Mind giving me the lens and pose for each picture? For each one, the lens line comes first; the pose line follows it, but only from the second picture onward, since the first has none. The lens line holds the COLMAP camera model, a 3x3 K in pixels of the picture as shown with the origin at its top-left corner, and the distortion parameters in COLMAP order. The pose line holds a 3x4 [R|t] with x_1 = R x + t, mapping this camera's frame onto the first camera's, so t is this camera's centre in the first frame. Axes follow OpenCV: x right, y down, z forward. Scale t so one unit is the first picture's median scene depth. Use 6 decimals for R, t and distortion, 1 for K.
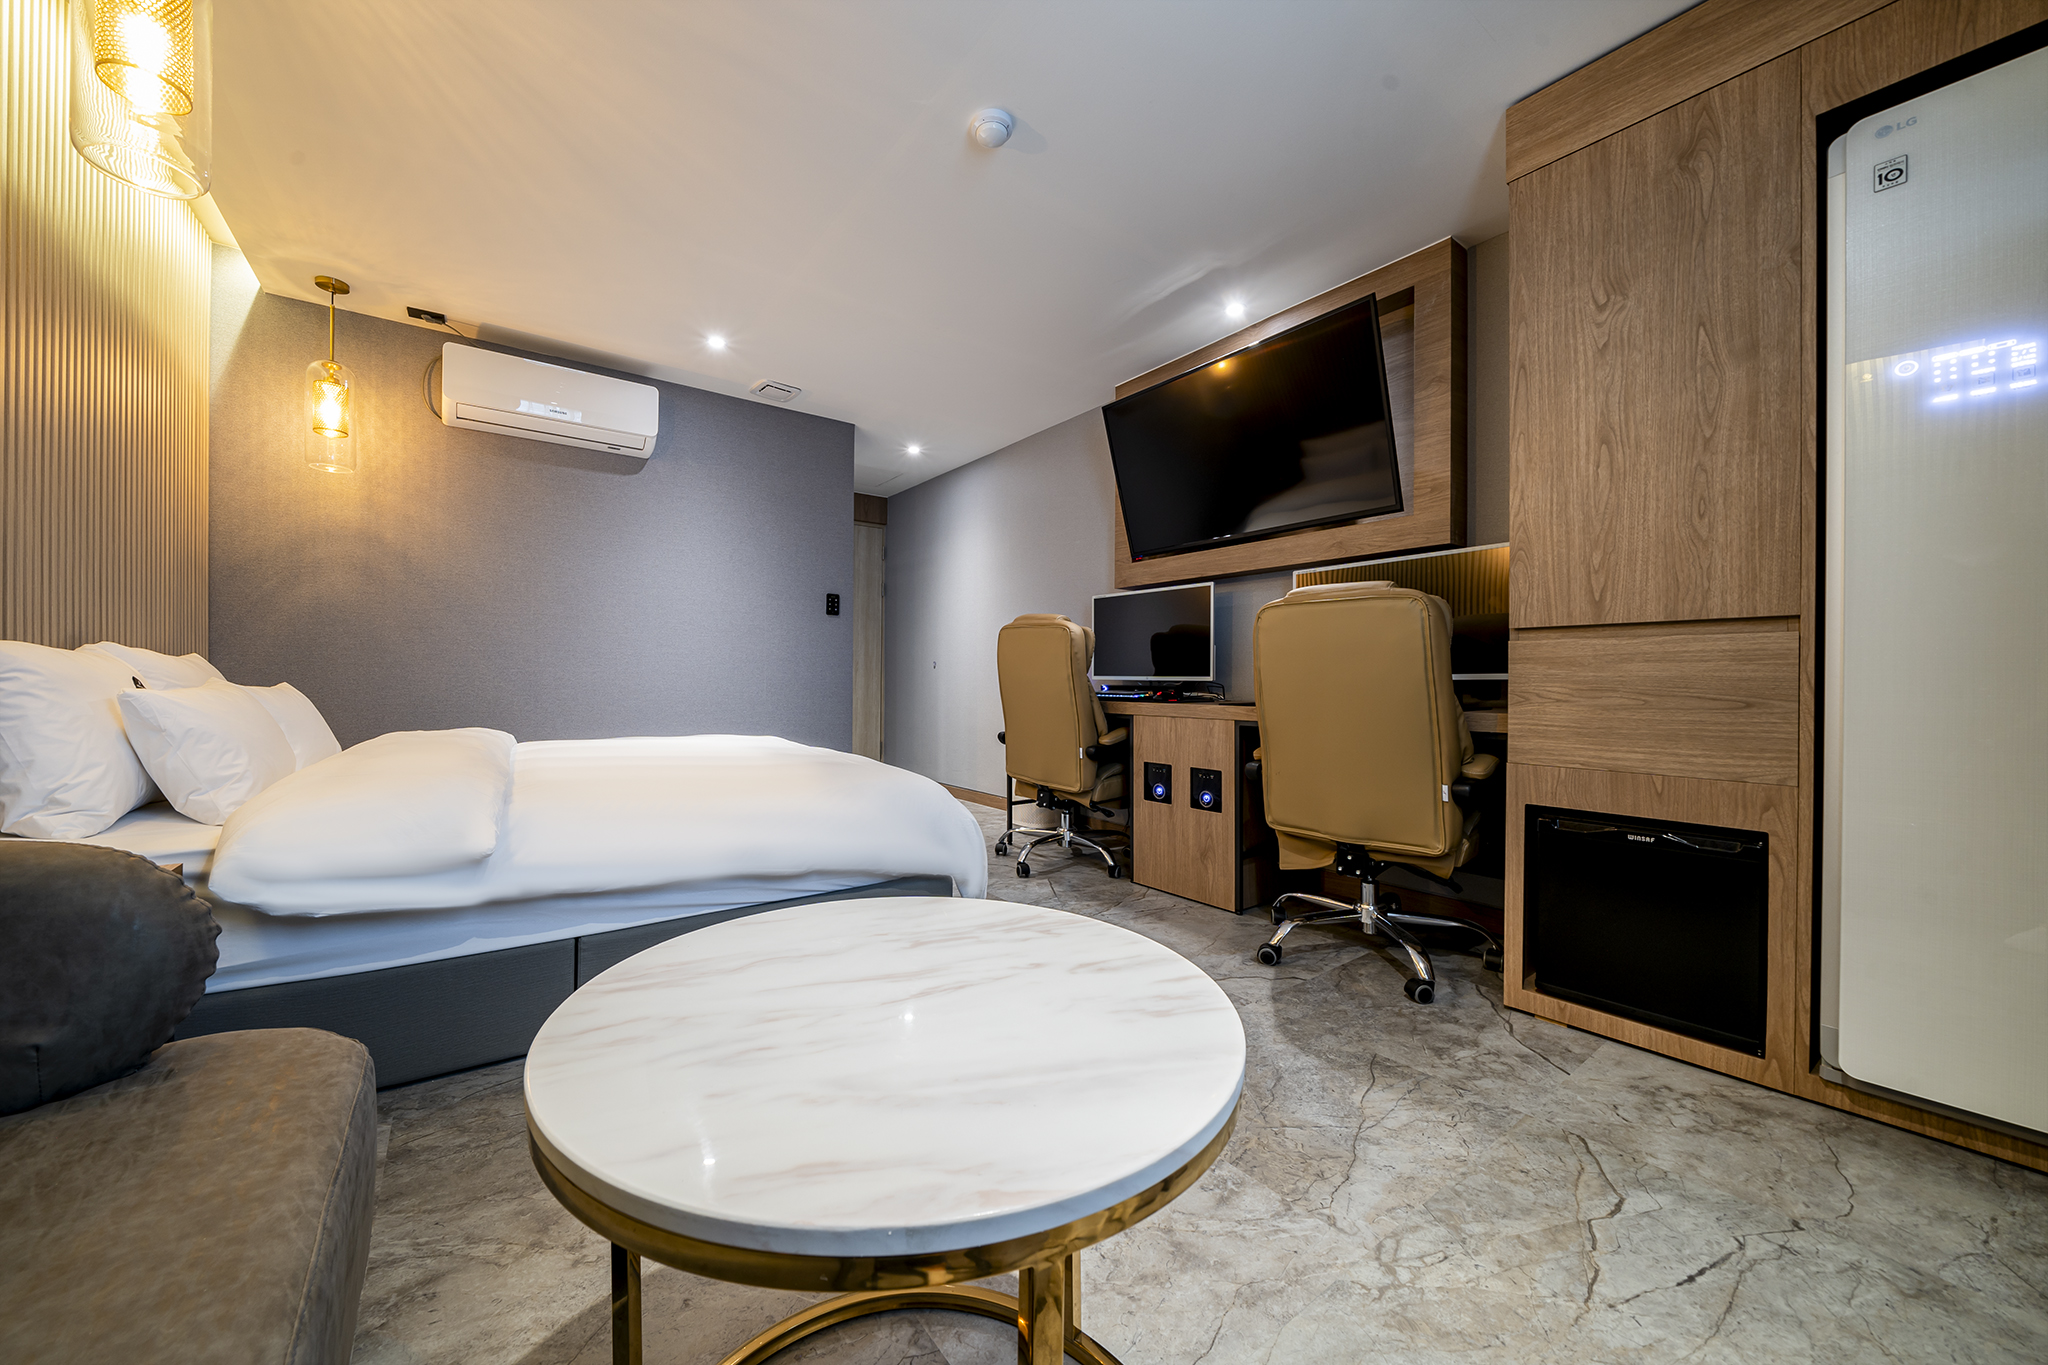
lens RADIAL K [[707.6, 0, 1008.8], [0, 707.6, 677.0], [0, 0, 1]] dist [-0.006871, 0.000348]
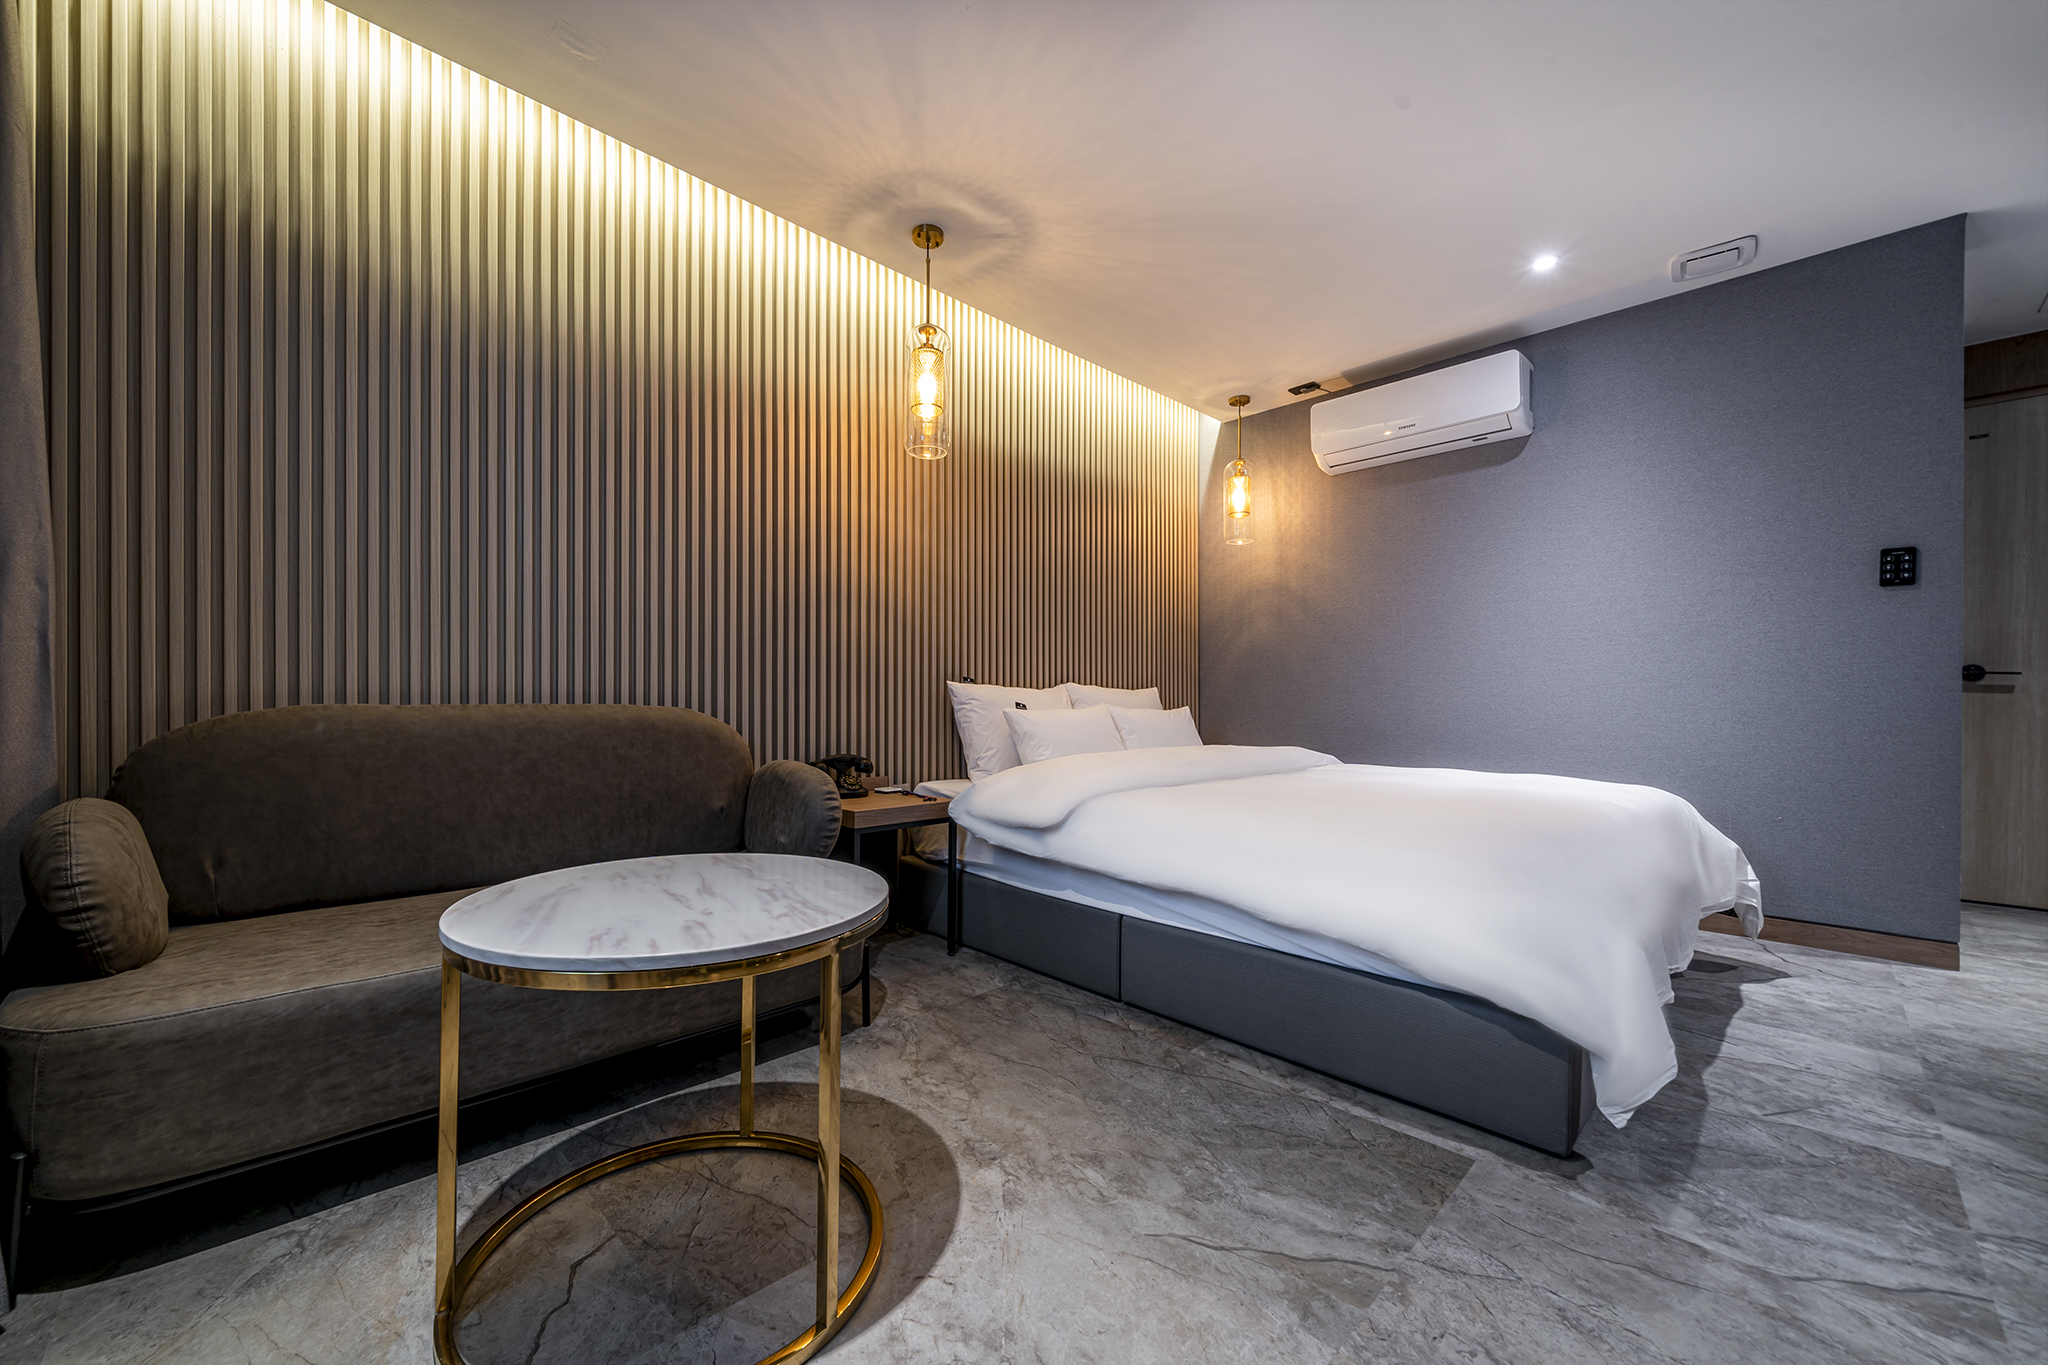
lens RADIAL K [[786.2, 0, 990.4], [0, 786.2, 697.6], [0, 0, 1]] dist [-0.000667, 0.000004]
pose [[0.140203, -0.011278, -0.990059, 0.386916], [0.003871, 0.999934, -0.010842, 0.004915], [0.990115, -0.002313, 0.140237, 0.322691]]
